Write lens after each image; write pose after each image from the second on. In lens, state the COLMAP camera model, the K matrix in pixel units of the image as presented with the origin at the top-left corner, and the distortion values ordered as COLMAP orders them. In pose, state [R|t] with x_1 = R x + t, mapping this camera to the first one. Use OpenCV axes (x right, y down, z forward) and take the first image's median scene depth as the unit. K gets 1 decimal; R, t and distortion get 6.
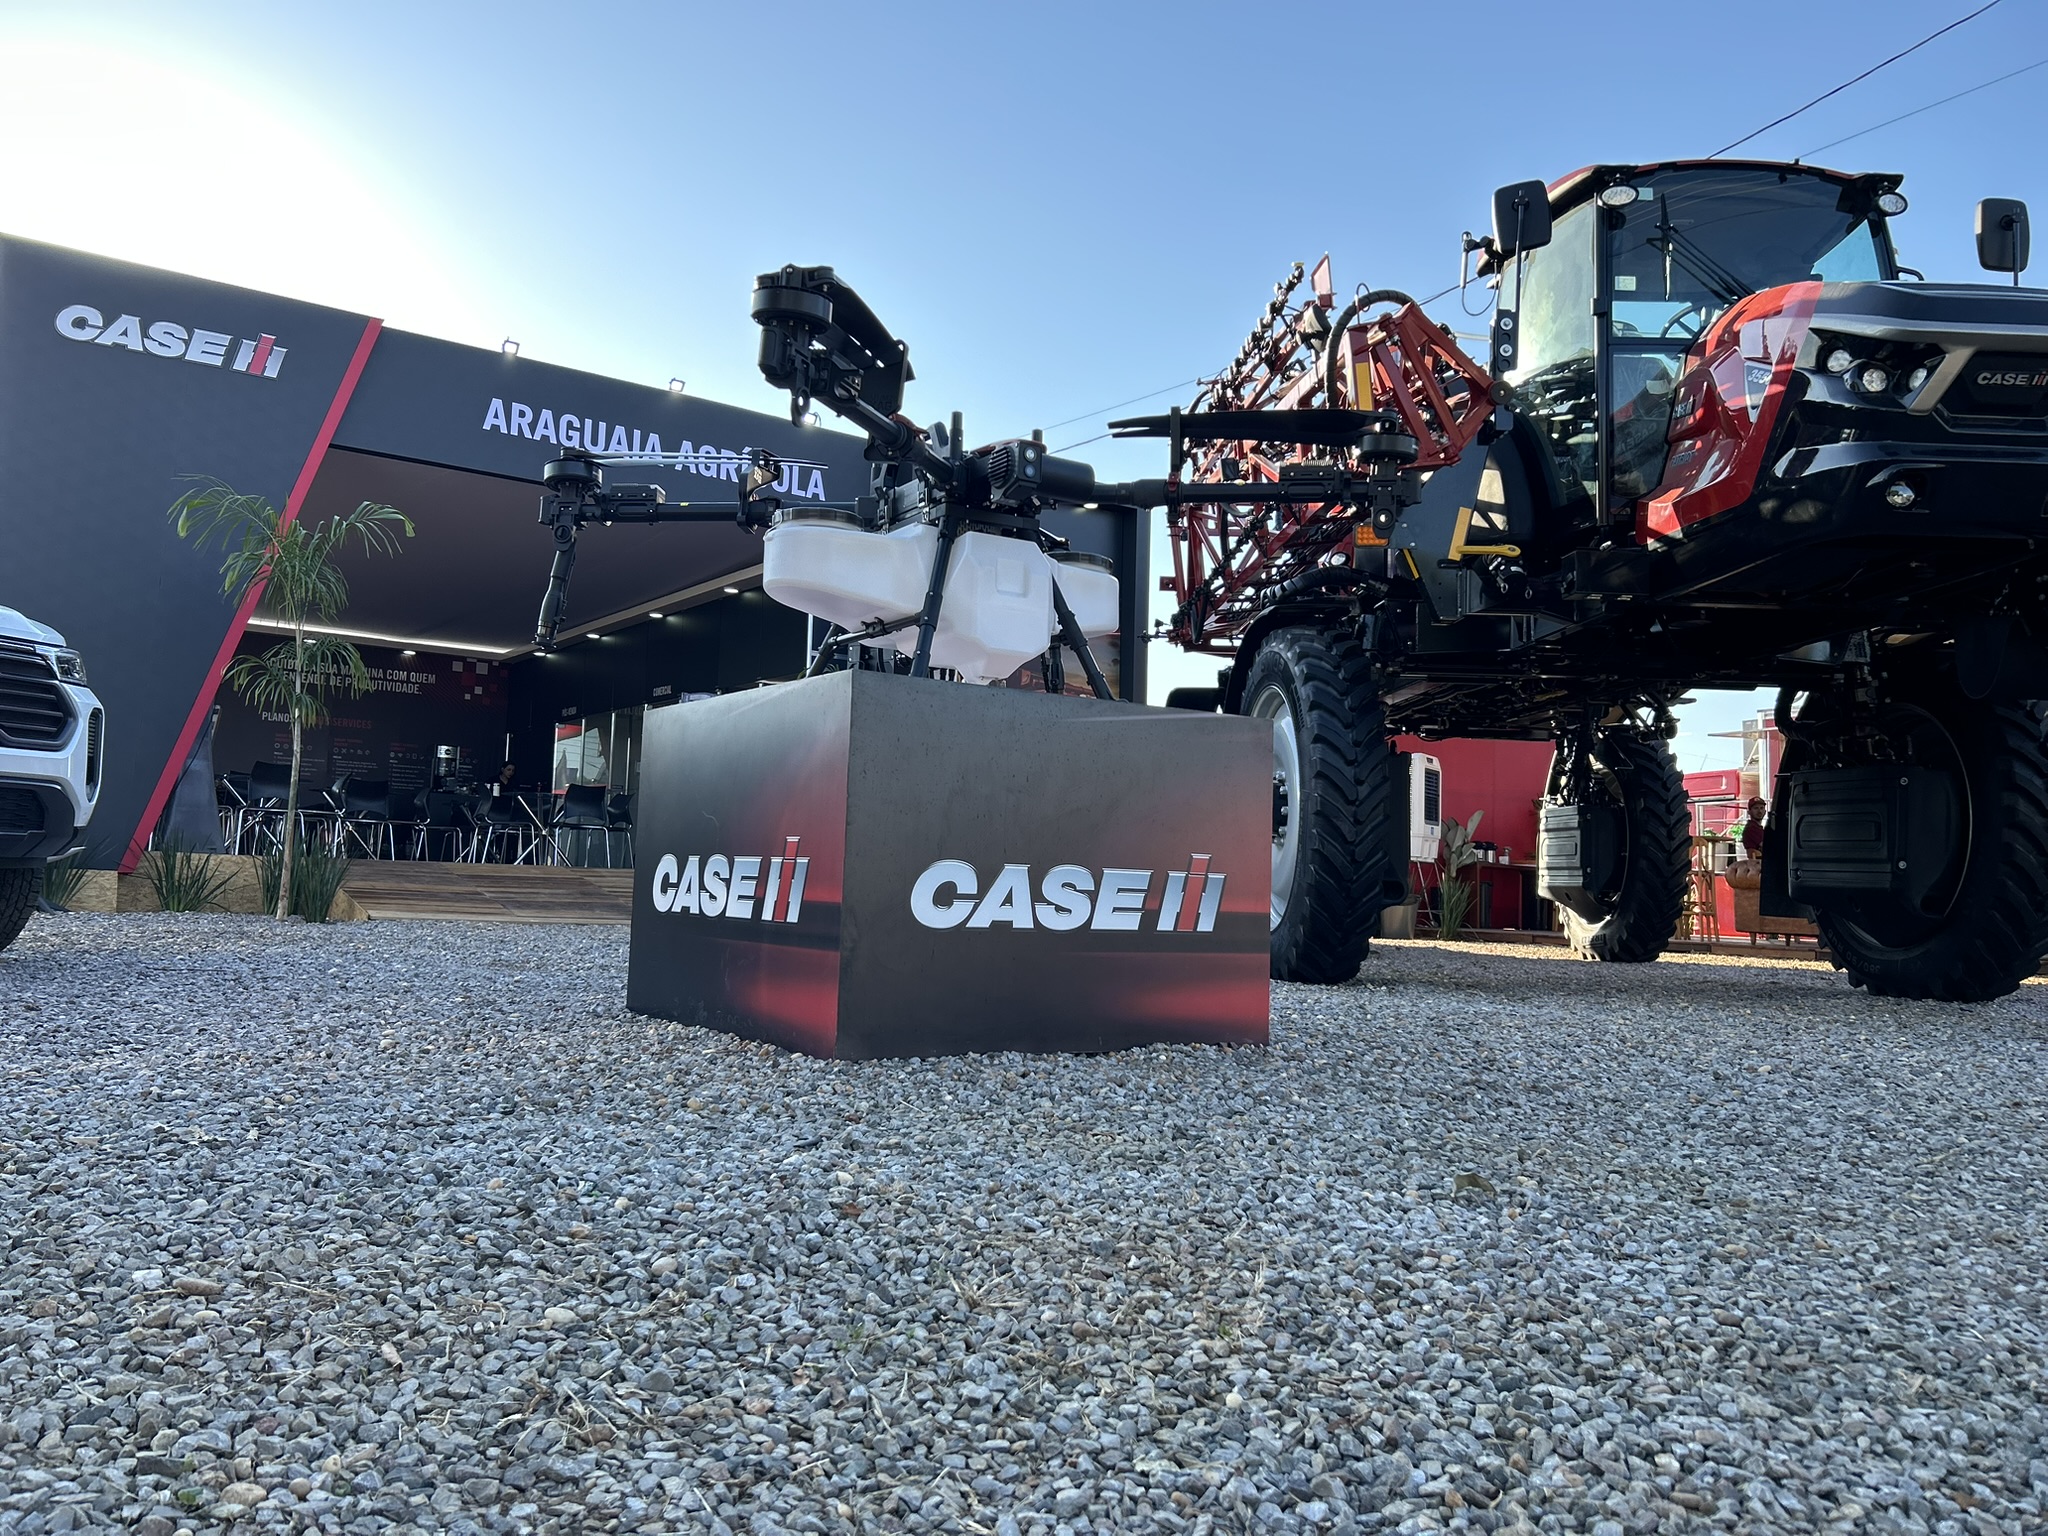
lens RADIAL K [[1533.7, 0, 1045.7], [0, 1533.7, 752.8], [0, 0, 1]] dist [0.021870, -0.020724]
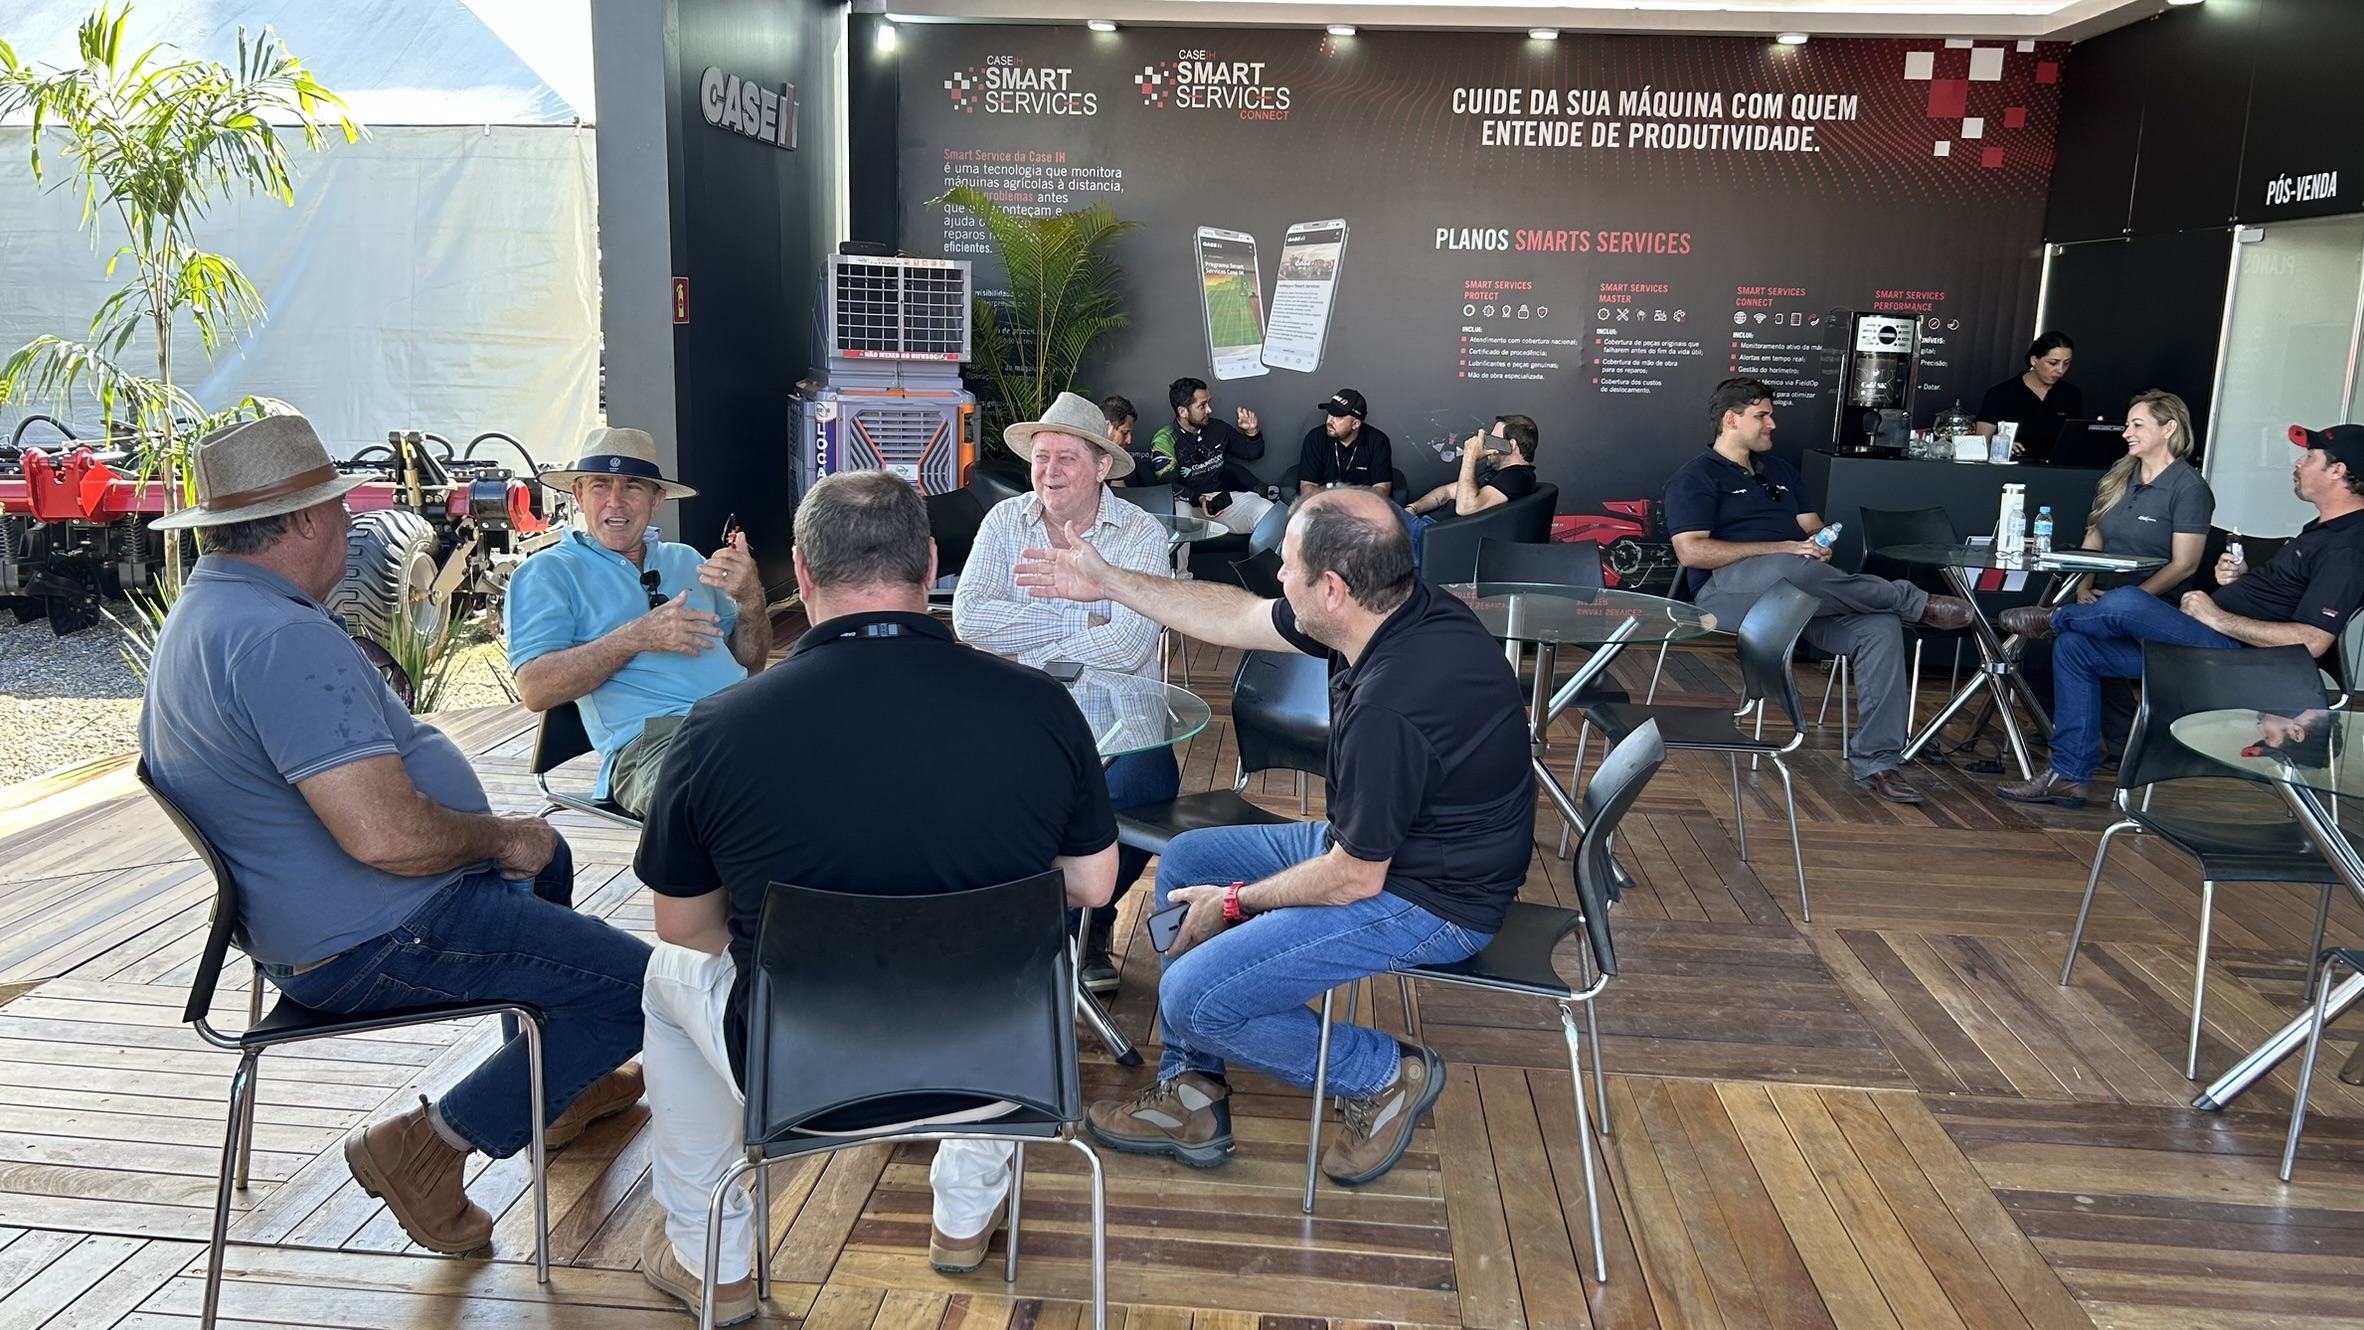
lens RADIAL K [[1786.0, 0, 1152.6], [0, 1786.0, 664.8], [0, 0, 1]] dist [0.035102, -0.048969]
pose [[0.741228, 0.122767, -0.659931, -0.430500], [0.053715, 0.969132, 0.240620, -0.060614], [0.669100, -0.213802, 0.711754, 1.072416]]
